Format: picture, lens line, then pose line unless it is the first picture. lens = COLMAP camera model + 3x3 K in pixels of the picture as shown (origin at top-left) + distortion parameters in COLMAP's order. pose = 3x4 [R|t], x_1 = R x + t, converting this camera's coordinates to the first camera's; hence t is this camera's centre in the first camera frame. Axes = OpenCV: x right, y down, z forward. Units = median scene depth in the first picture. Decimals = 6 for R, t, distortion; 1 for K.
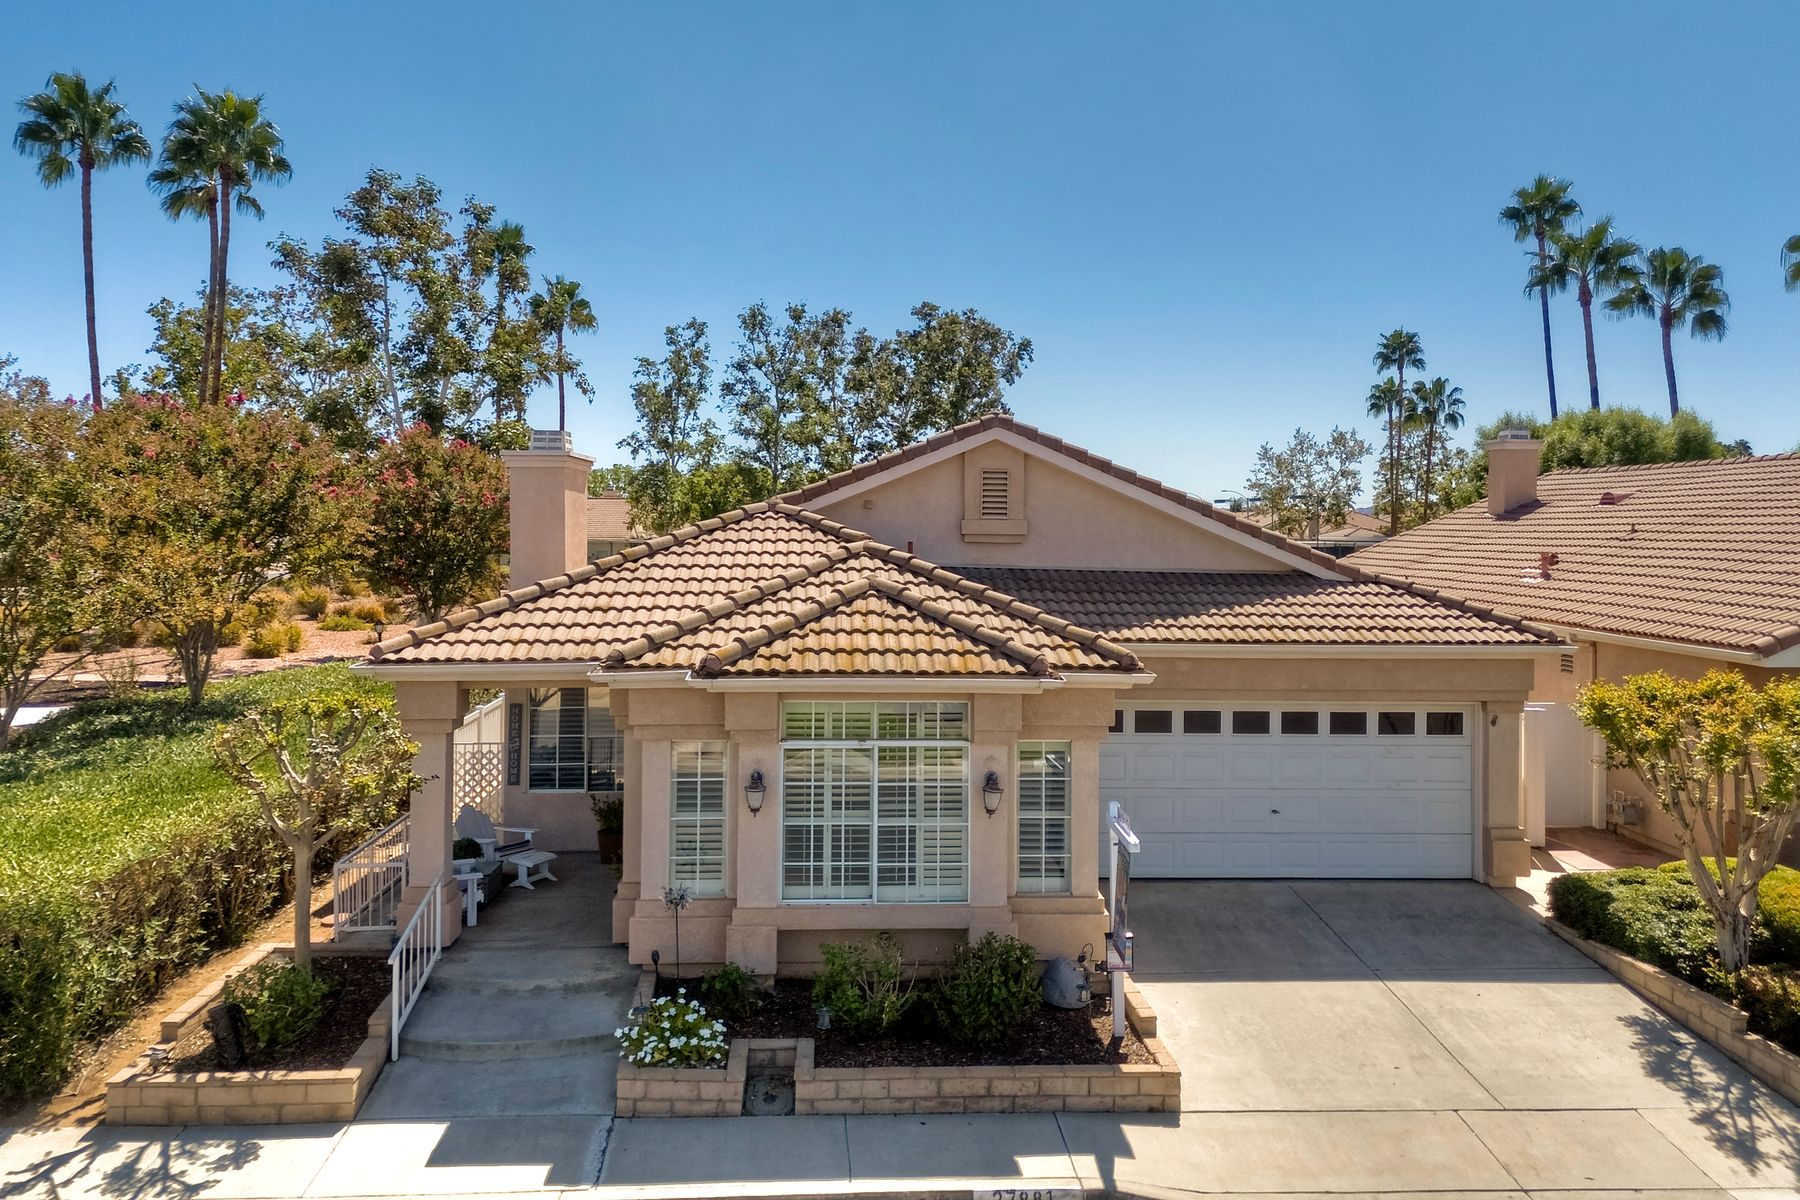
lens RADIAL K [[1347.4, 0, 894.6], [0, 1347.4, 546.1], [0, 0, 1]] dist [0.051611, -0.029495]
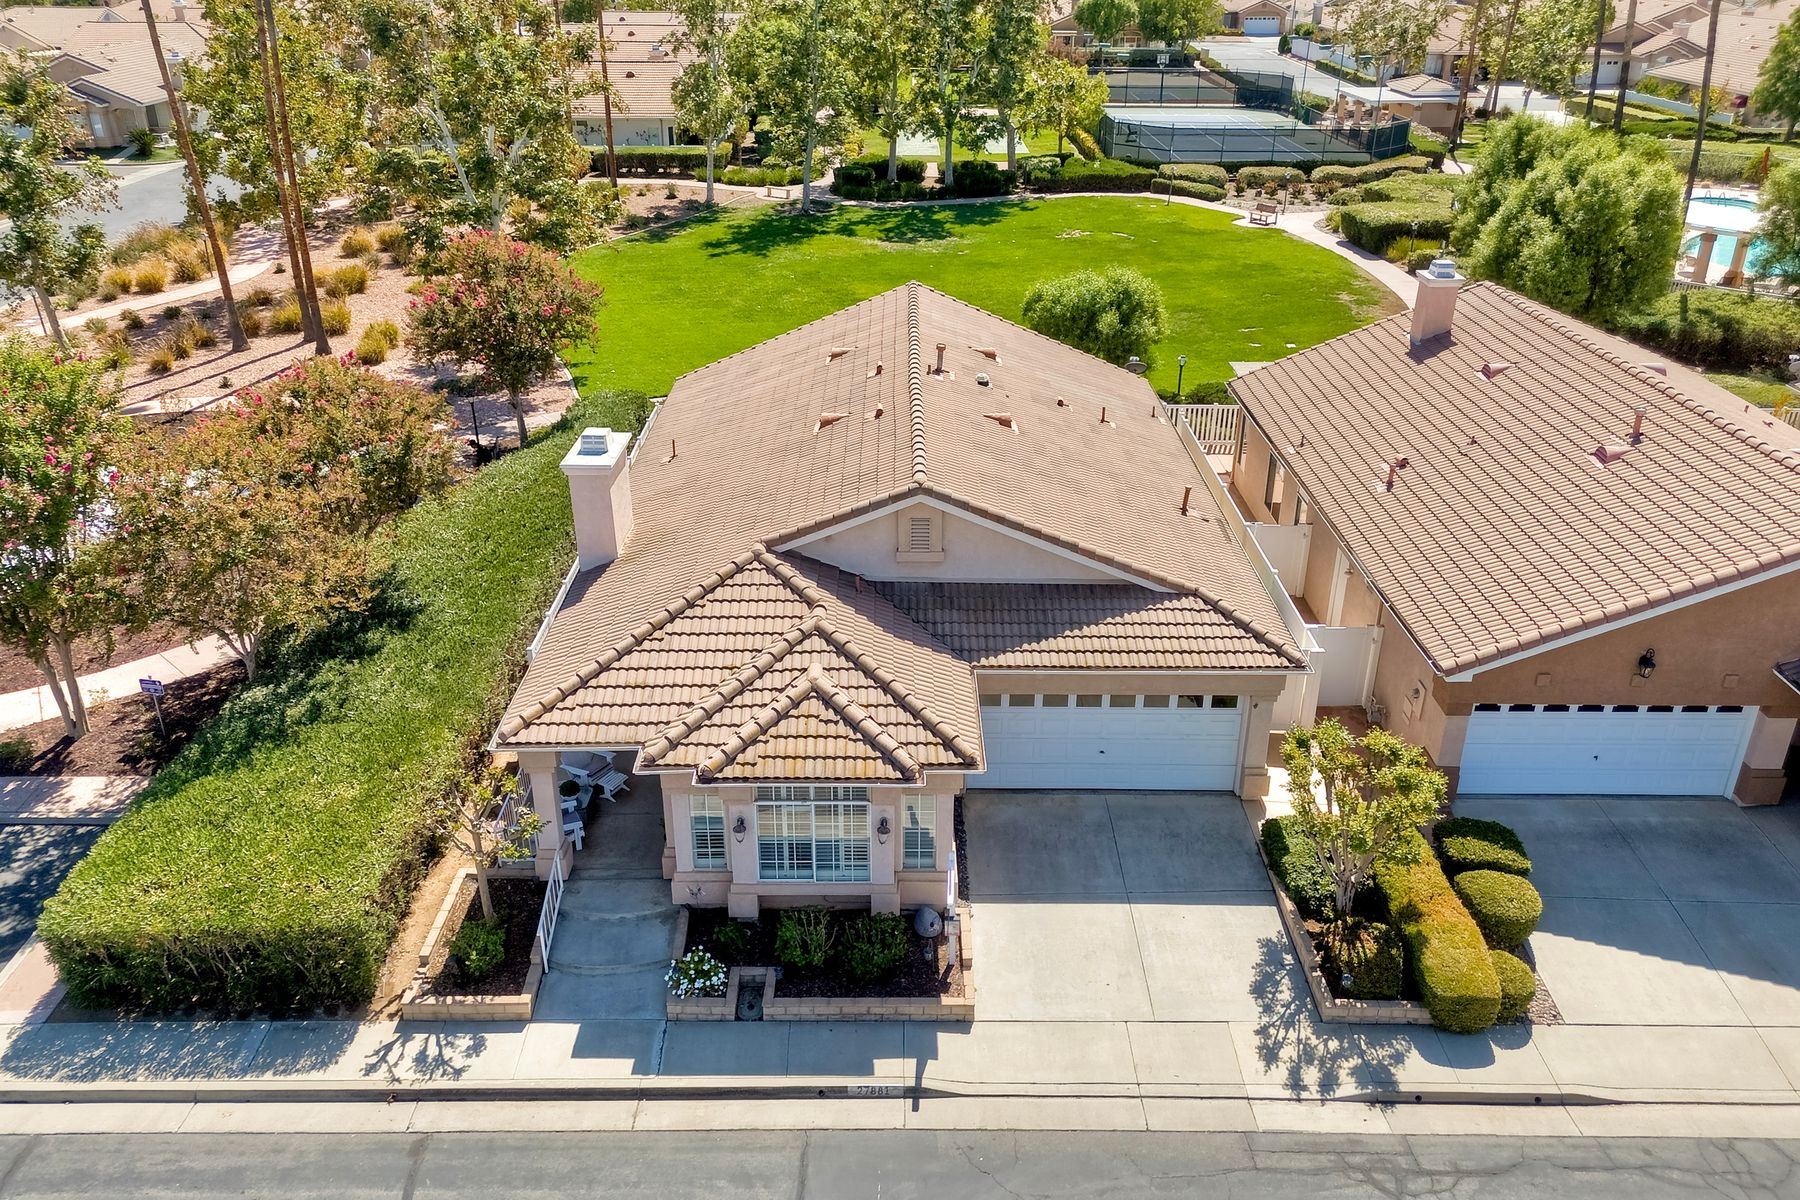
lens RADIAL K [[1331.4, 0, 900.0], [0, 1331.4, 600.0], [0, 0, 1]] dist [0.065927, -0.062302]
pose [[0.998646, 0.019935, -0.048050, 0.174720], [0.002773, 0.901951, 0.431829, -0.820648], [0.051947, -0.431378, 0.900675, -0.362238]]
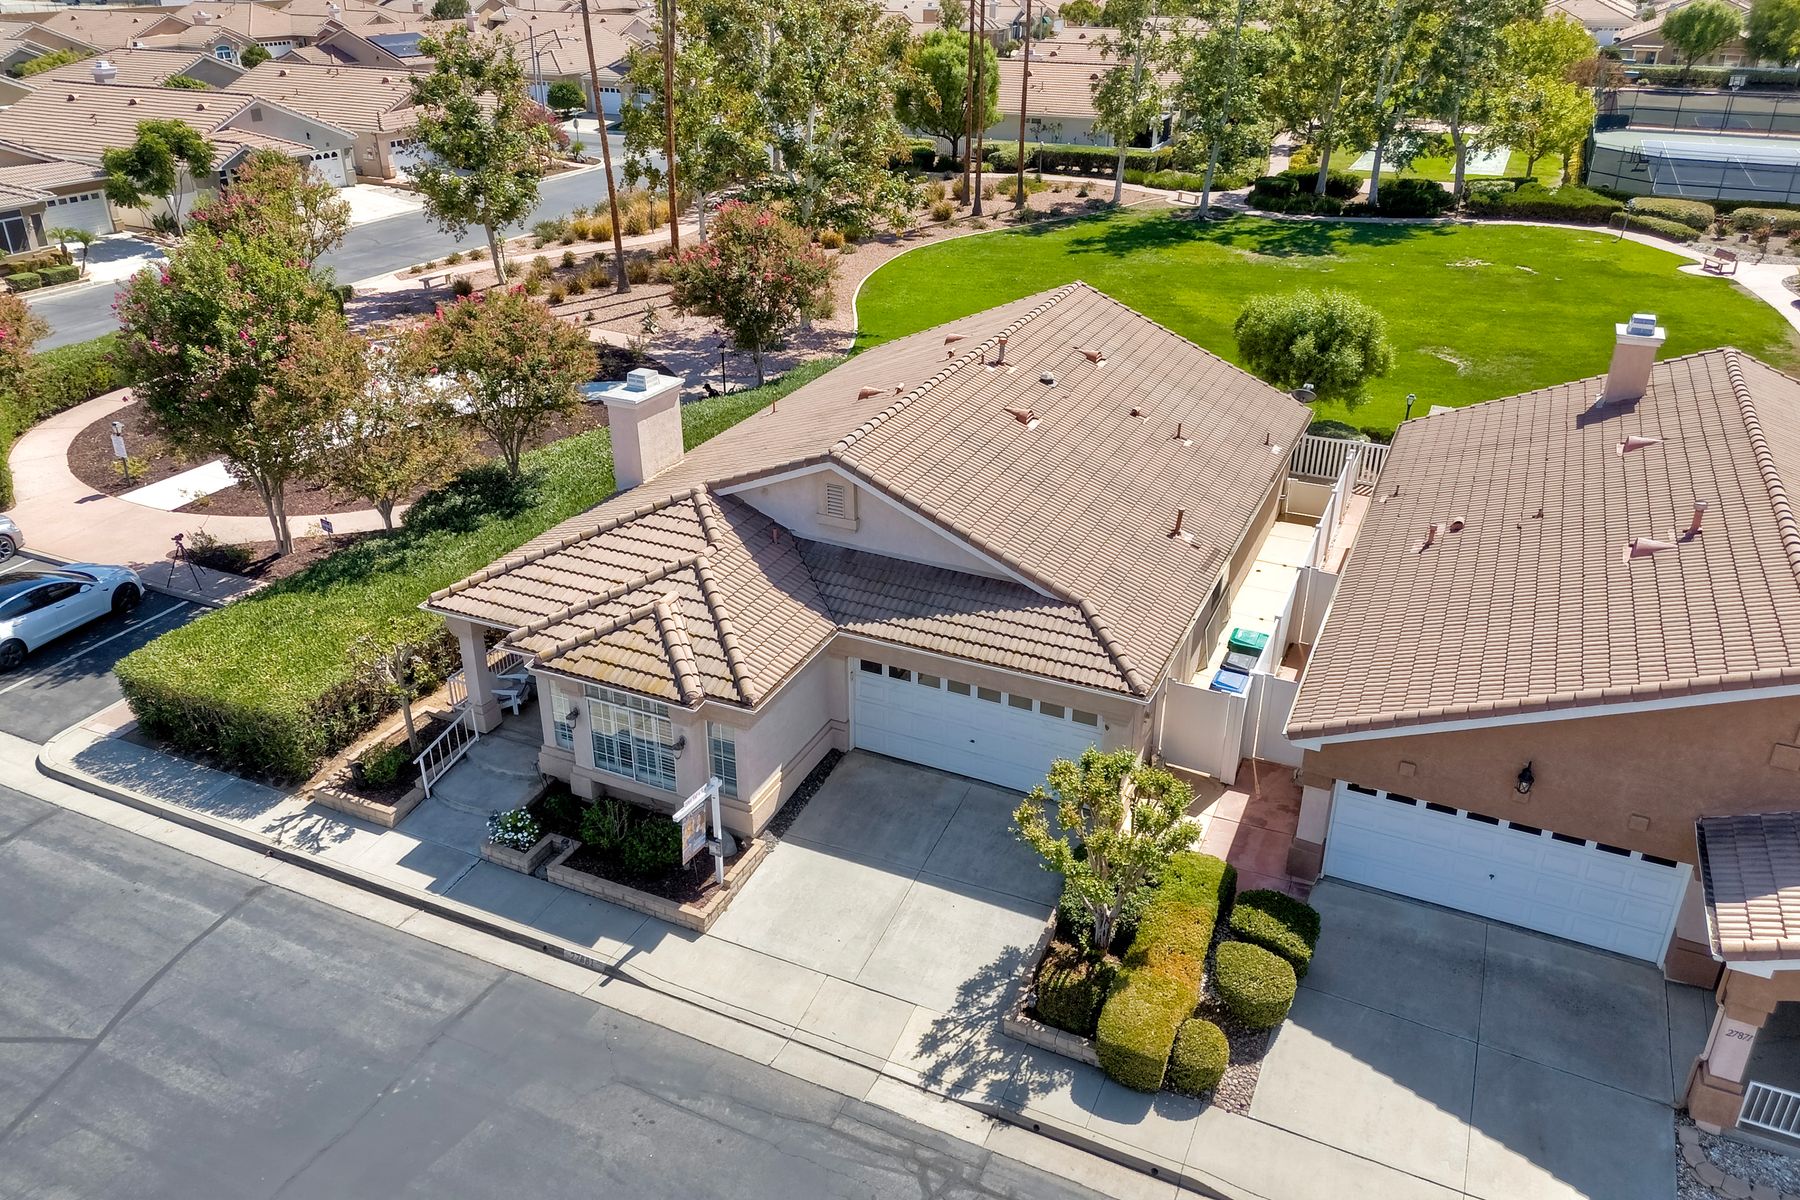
lens RADIAL K [[1311.8, 0, 900.0], [0, 1311.8, 600.0], [0, 0, 1]] dist [0.047639, -0.026237]
pose [[0.883382, 0.207779, -0.420075, 1.103688], [-0.005470, 0.900857, 0.434083, -0.816779], [0.468621, -0.381163, 0.796937, -0.210634]]
